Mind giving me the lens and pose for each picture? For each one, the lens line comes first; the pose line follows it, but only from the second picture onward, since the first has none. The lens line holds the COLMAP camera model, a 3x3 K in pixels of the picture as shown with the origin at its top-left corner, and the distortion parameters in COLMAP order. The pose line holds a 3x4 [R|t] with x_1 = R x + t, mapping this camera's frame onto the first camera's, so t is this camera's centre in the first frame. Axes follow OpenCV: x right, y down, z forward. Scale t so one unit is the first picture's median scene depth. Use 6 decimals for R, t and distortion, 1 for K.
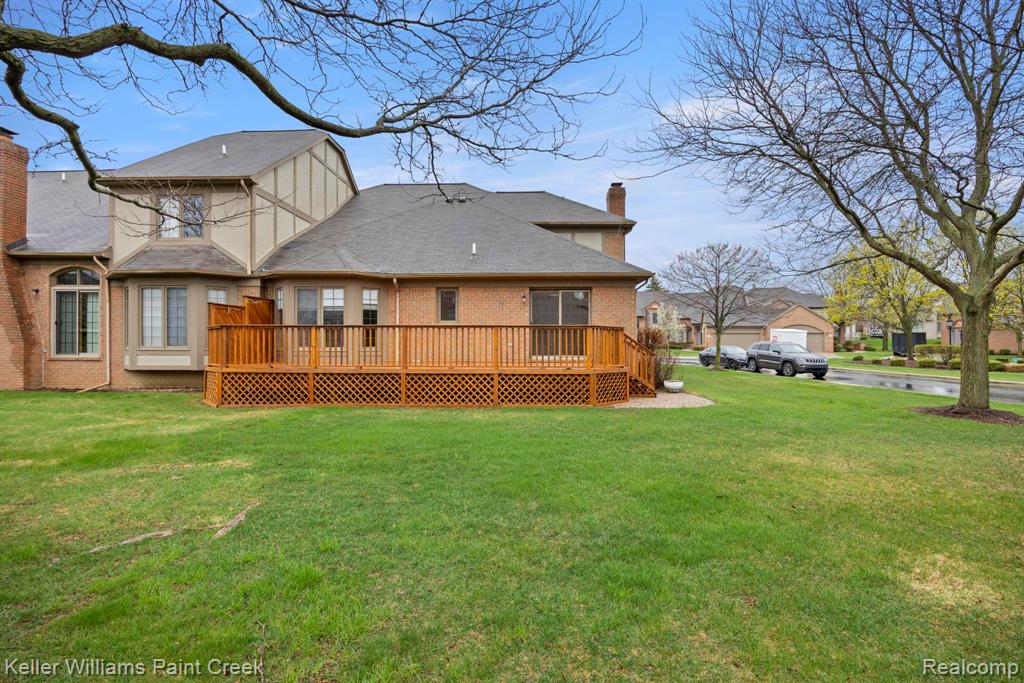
lens RADIAL K [[505.3, 0, 509.2], [0, 505.3, 343.5], [0, 0, 1]] dist [-0.001278, -0.000037]
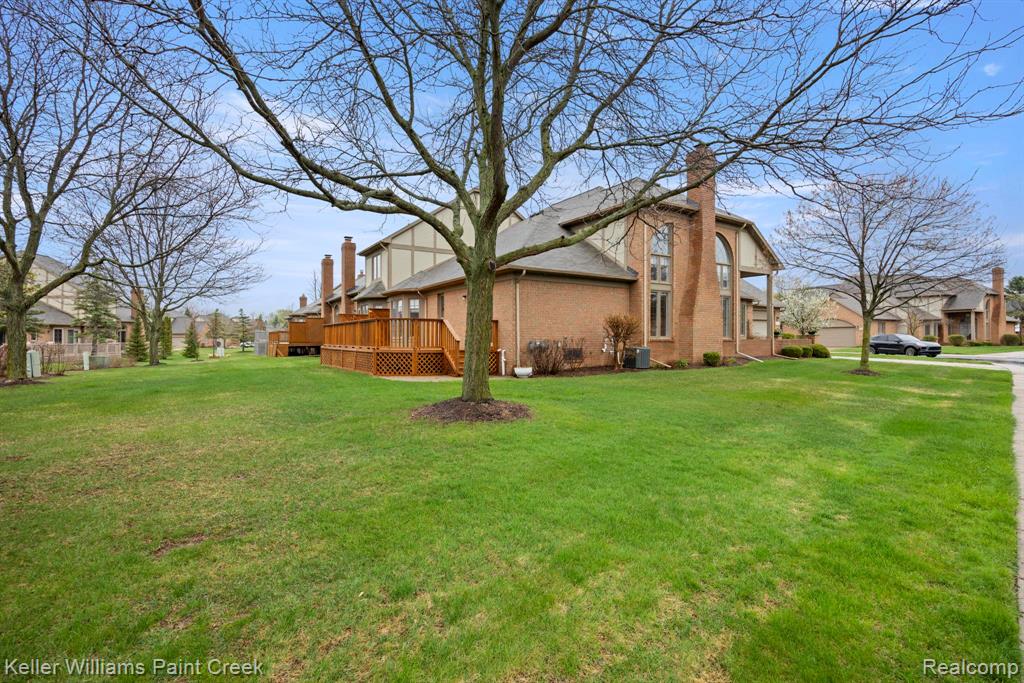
lens RADIAL K [[505.3, 0, 509.2], [0, 505.3, 343.5], [0, 0, 1]] dist [-0.001278, -0.000037]
pose [[0.555440, 0.006409, -0.831532, 1.200053], [0.003035, 0.999948, 0.009734, 0.015664], [0.831551, -0.007930, 0.555392, 0.380974]]
